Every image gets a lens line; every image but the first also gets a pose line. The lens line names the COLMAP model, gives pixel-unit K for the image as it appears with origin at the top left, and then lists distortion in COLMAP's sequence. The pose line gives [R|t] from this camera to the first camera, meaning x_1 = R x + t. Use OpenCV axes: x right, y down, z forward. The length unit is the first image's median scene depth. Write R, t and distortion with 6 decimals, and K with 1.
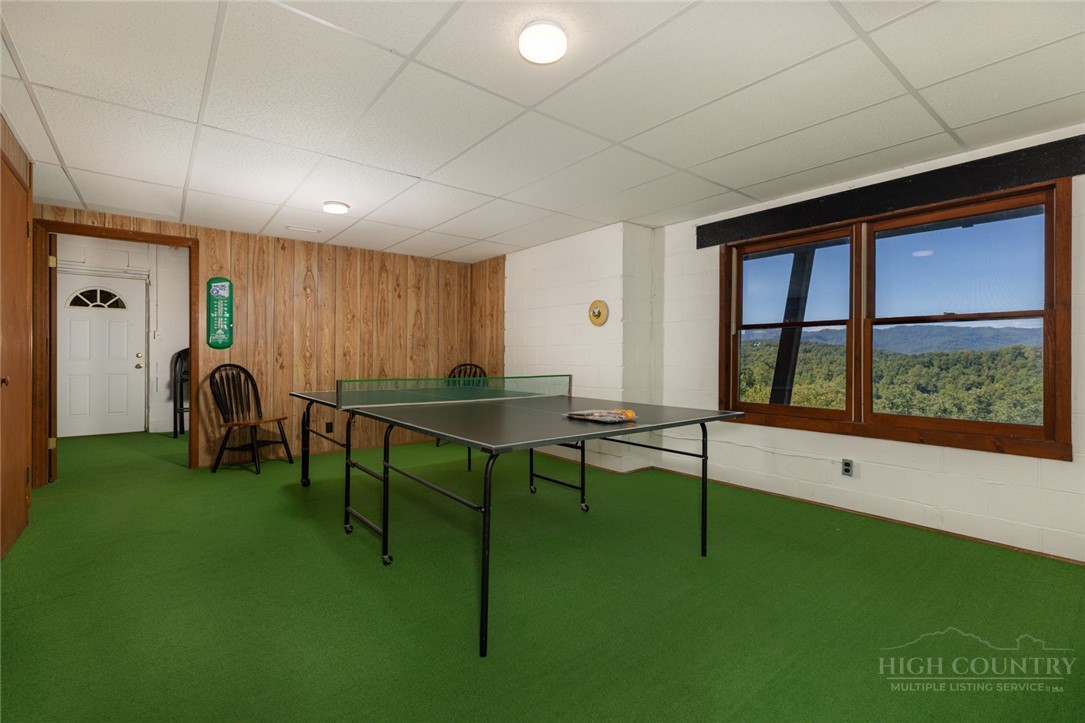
lens RADIAL K [[483.8, 0, 544.0], [0, 483.8, 360.5], [0, 0, 1]] dist [0.001744, 0.000516]
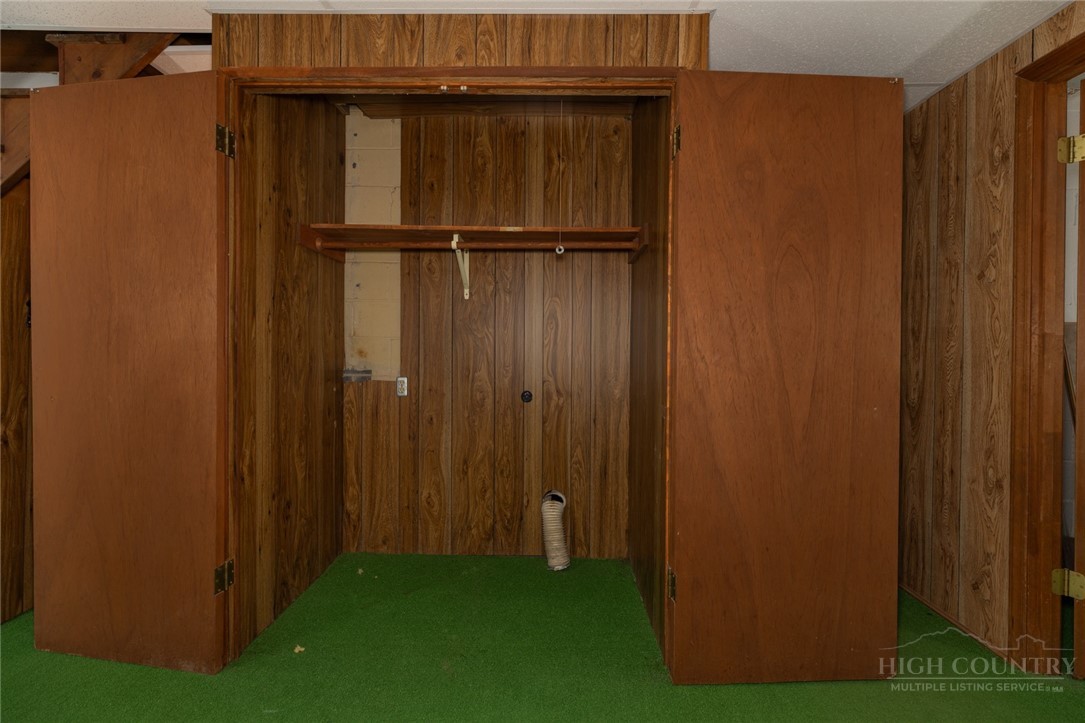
lens RADIAL K [[483.8, 0, 542.0], [0, 483.8, 358.8], [0, 0, 1]] dist [0.001744, 0.000516]
pose [[-0.661401, 0.000818, -0.750032, -0.309044], [-0.013009, 0.999836, 0.012562, -0.016898], [0.749920, 0.018066, -0.661282, 0.726946]]
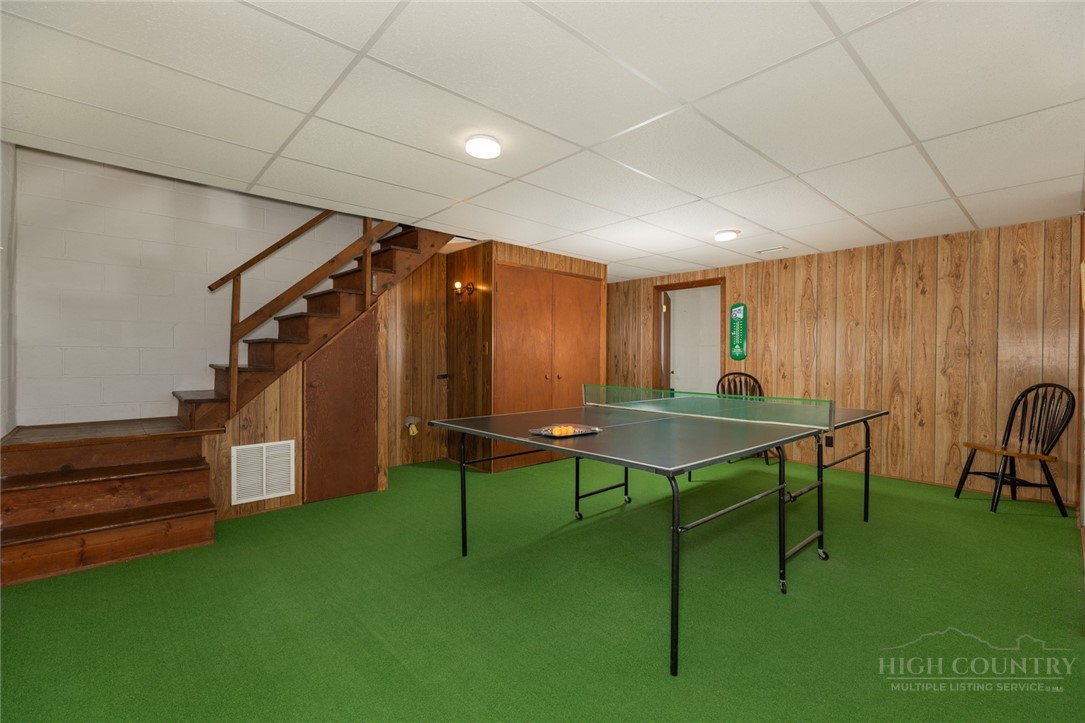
lens RADIAL K [[483.8, 0, 541.7], [0, 483.8, 358.1], [0, 0, 1]] dist [0.001744, 0.000516]
pose [[0.043598, 0.004257, -0.999040, 0.505713], [-0.009342, 0.999949, 0.003853, -0.026325], [0.999005, 0.009165, 0.043636, 0.392335]]
